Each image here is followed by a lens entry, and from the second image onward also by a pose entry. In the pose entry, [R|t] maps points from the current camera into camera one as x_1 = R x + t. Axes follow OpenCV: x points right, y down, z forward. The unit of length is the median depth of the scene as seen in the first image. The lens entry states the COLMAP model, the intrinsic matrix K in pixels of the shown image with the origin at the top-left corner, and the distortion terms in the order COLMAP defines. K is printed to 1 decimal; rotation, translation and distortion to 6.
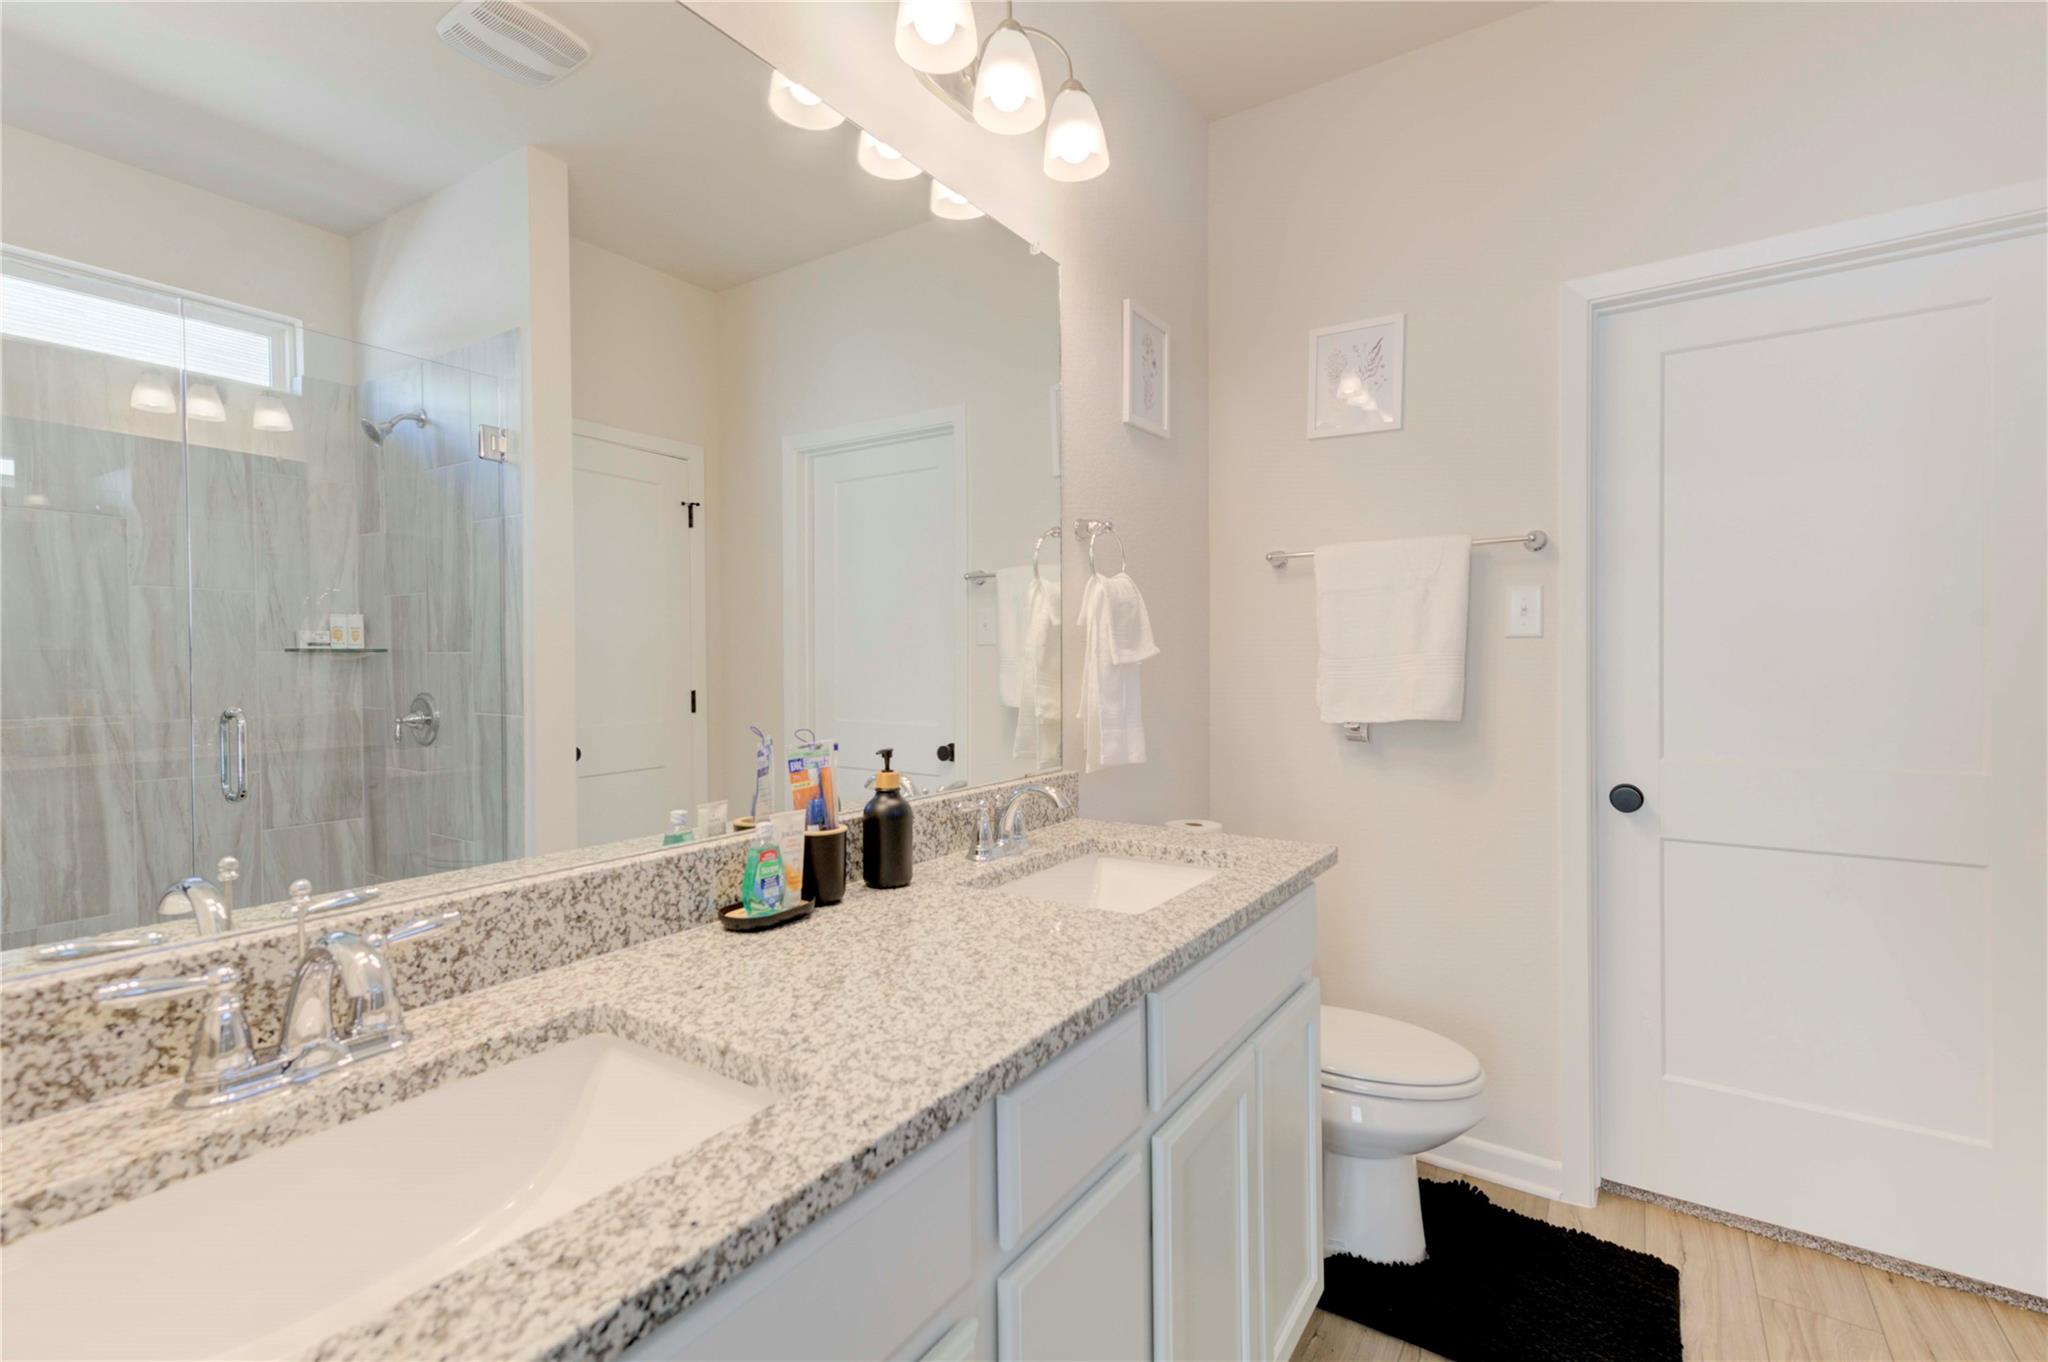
lens RADIAL K [[933.0, 0, 1031.6], [0, 933.0, 676.0], [0, 0, 1]] dist [0.023684, -0.000423]
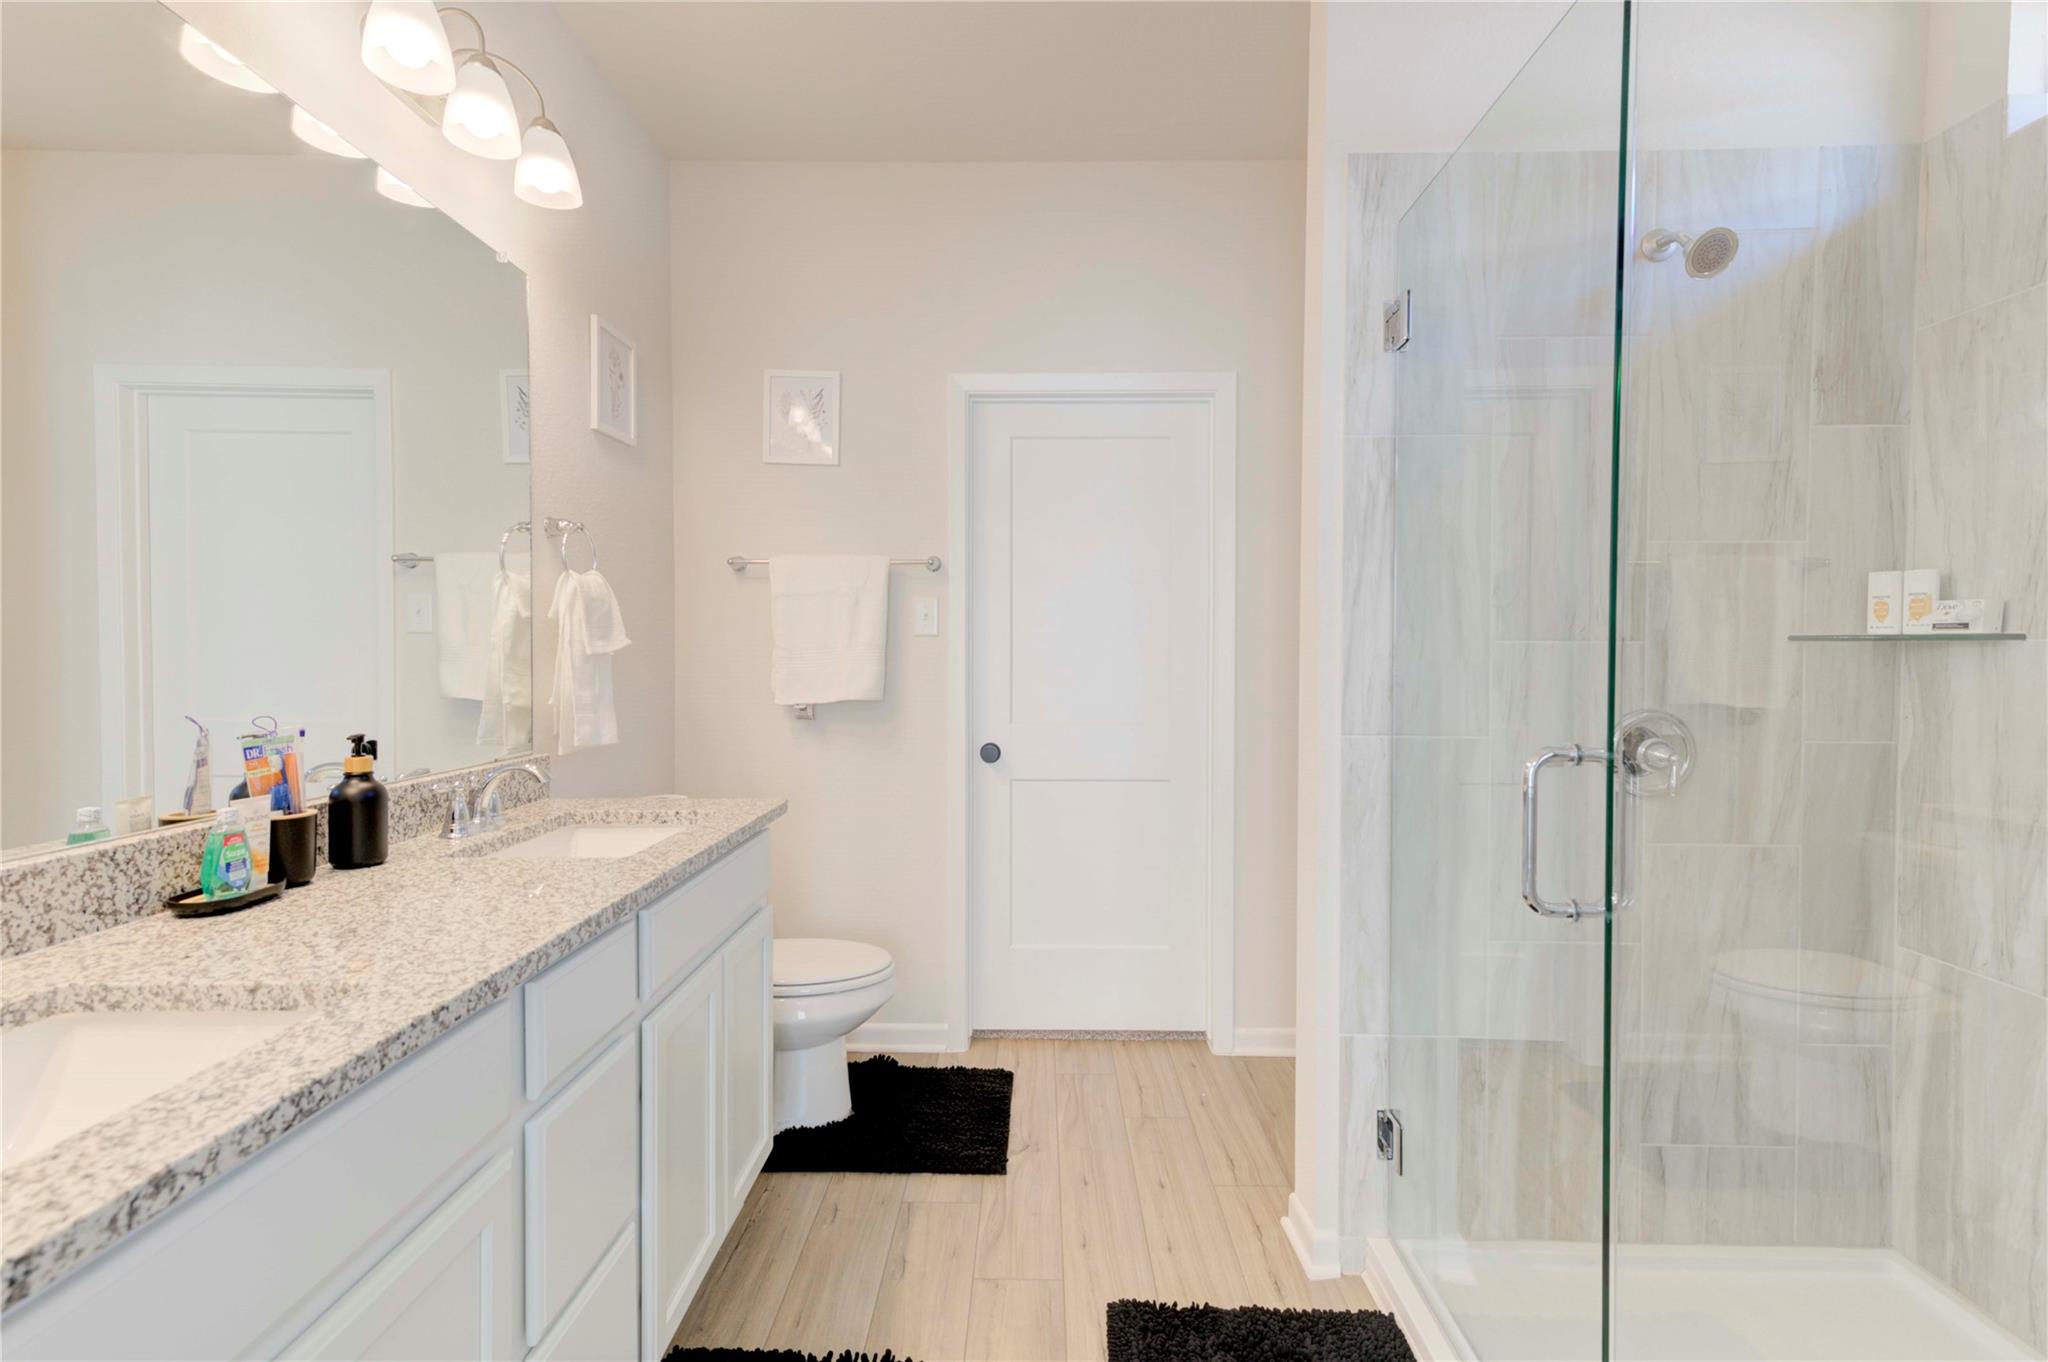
lens RADIAL K [[933.0, 0, 1023.4], [0, 933.0, 667.2], [0, 0, 1]] dist [0.023684, -0.000423]
pose [[0.847799, -0.000292, 0.530317, -0.067109], [0.000281, 1.000000, 0.000102, 0.002933], [-0.530317, 0.000062, 0.847800, -0.221432]]
